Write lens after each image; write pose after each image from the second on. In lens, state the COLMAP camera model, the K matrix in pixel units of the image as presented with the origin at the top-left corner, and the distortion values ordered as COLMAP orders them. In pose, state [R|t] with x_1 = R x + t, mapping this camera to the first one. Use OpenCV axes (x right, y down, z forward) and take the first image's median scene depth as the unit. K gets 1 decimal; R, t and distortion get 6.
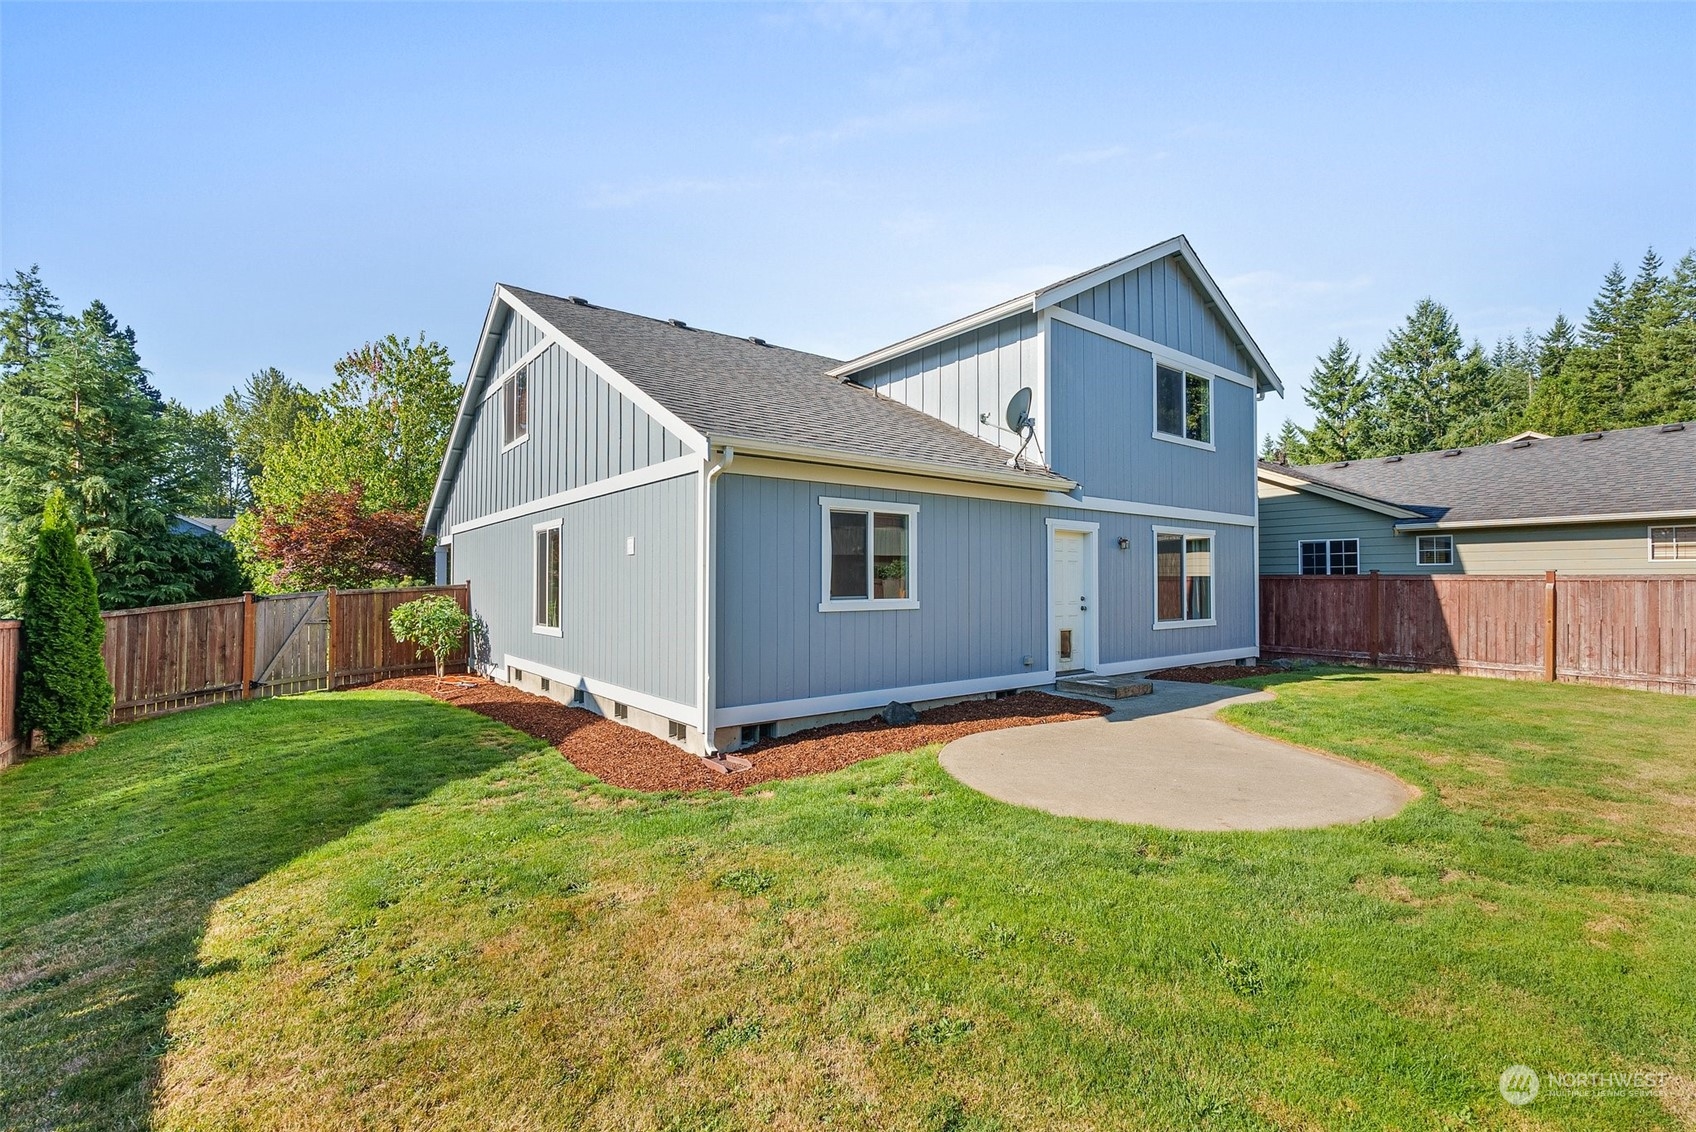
lens RADIAL K [[750.4, 0, 854.0], [0, 750.4, 568.5], [0, 0, 1]] dist [-0.003481, -0.000249]
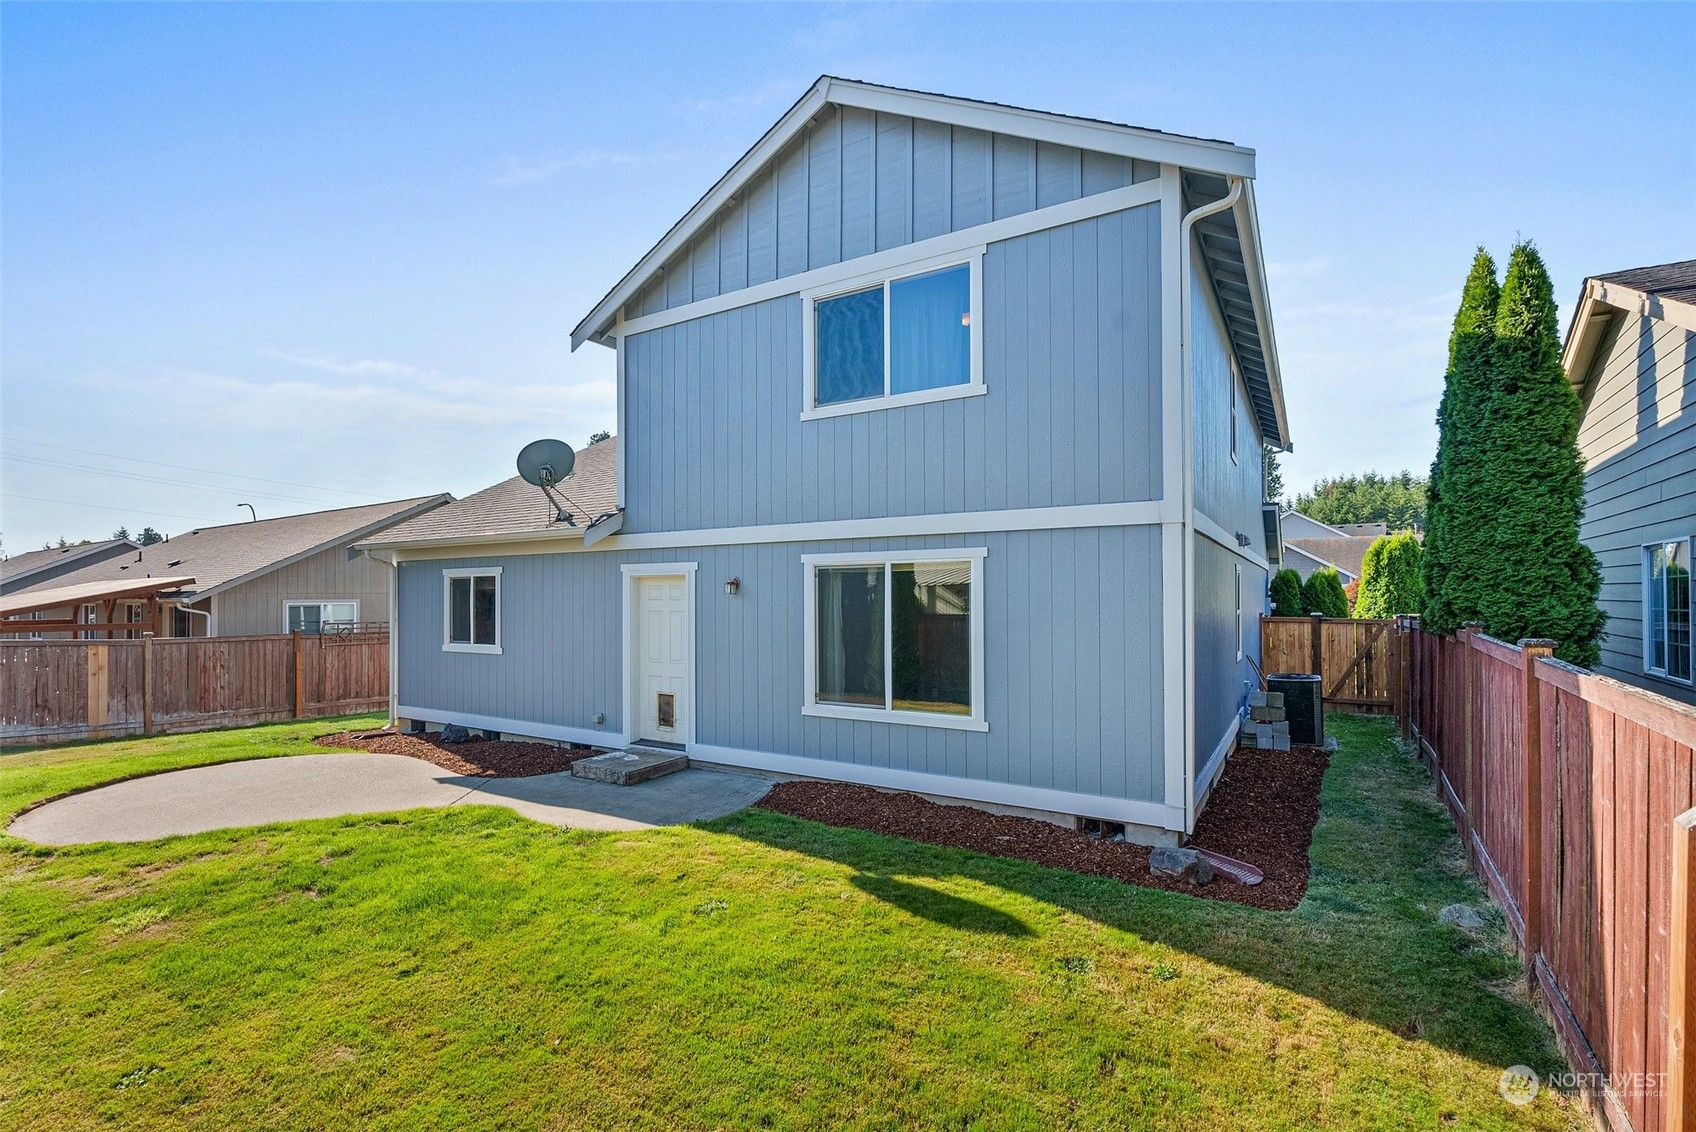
lens RADIAL K [[760.3, 0, 849.8], [0, 760.3, 586.4], [0, 0, 1]] dist [-0.001216, -0.001282]
pose [[0.352920, -0.011499, -0.935583, 1.312169], [0.023860, 0.999710, -0.003287, -0.033959], [0.935349, -0.021163, 0.353092, 1.018615]]
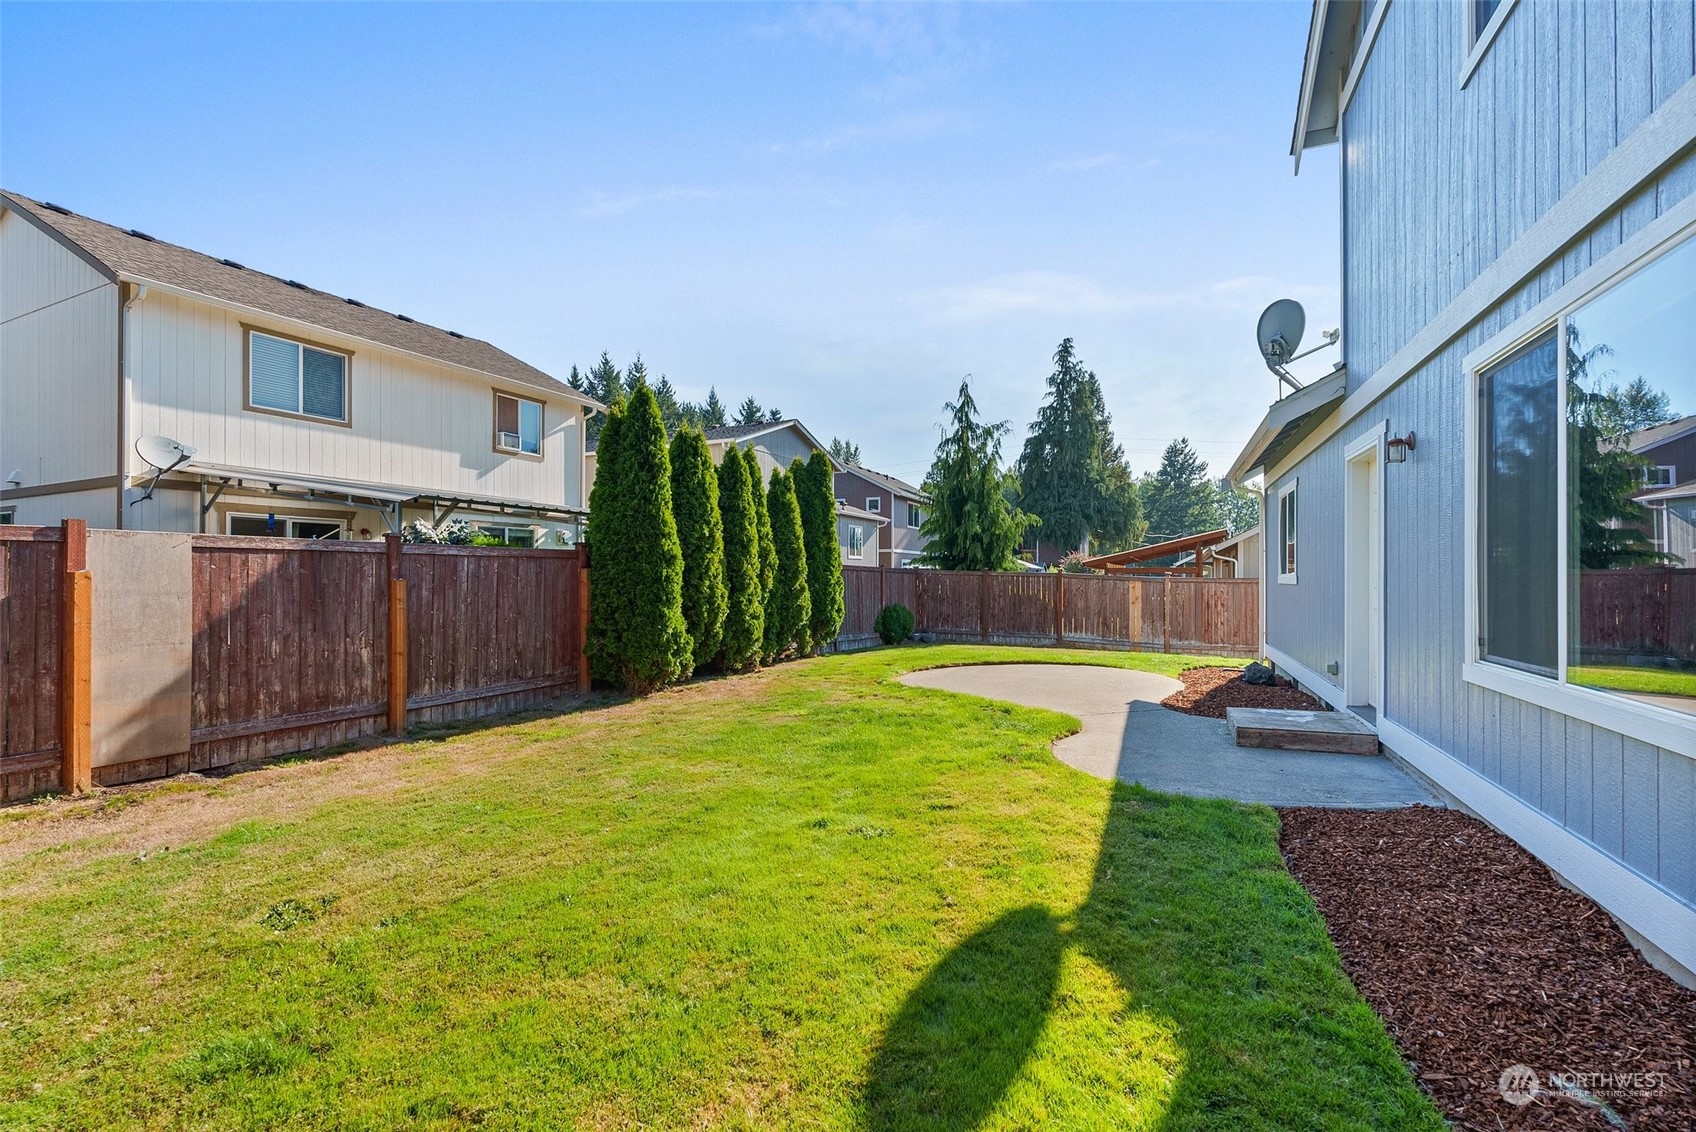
lens RADIAL K [[755.8, 0, 847.0], [0, 755.8, 569.5], [0, 0, 1]] dist [-0.000158, 0.000057]
pose [[-0.866533, -0.003245, -0.499109, 1.005647], [0.010274, 0.999651, -0.024337, 0.049505], [0.499014, -0.026217, -0.866197, 1.455687]]
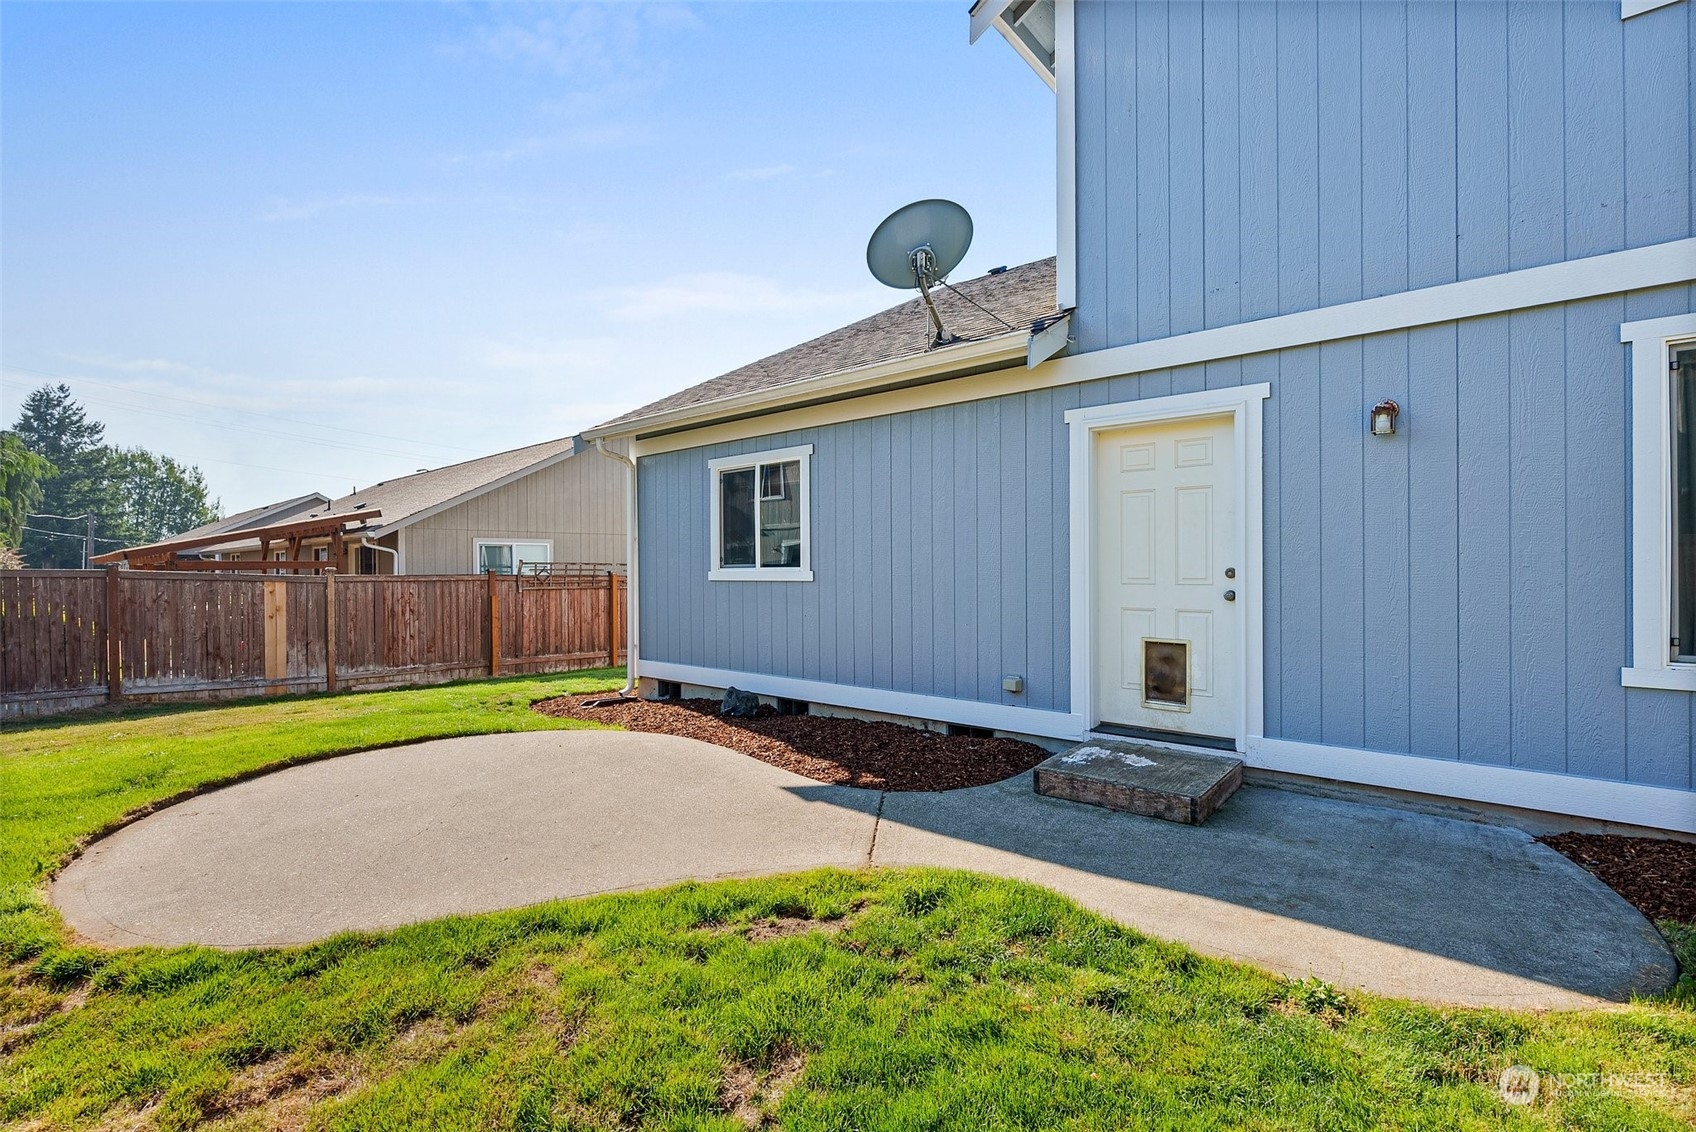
lens RADIAL K [[750.4, 0, 854.0], [0, 750.4, 568.5], [0, 0, 1]] dist [-0.003481, -0.000249]
pose [[0.211043, 0.001362, -0.977476, 0.782053], [0.026135, 0.999634, 0.007036, 0.034327], [0.977127, -0.027031, 0.210930, 0.821483]]
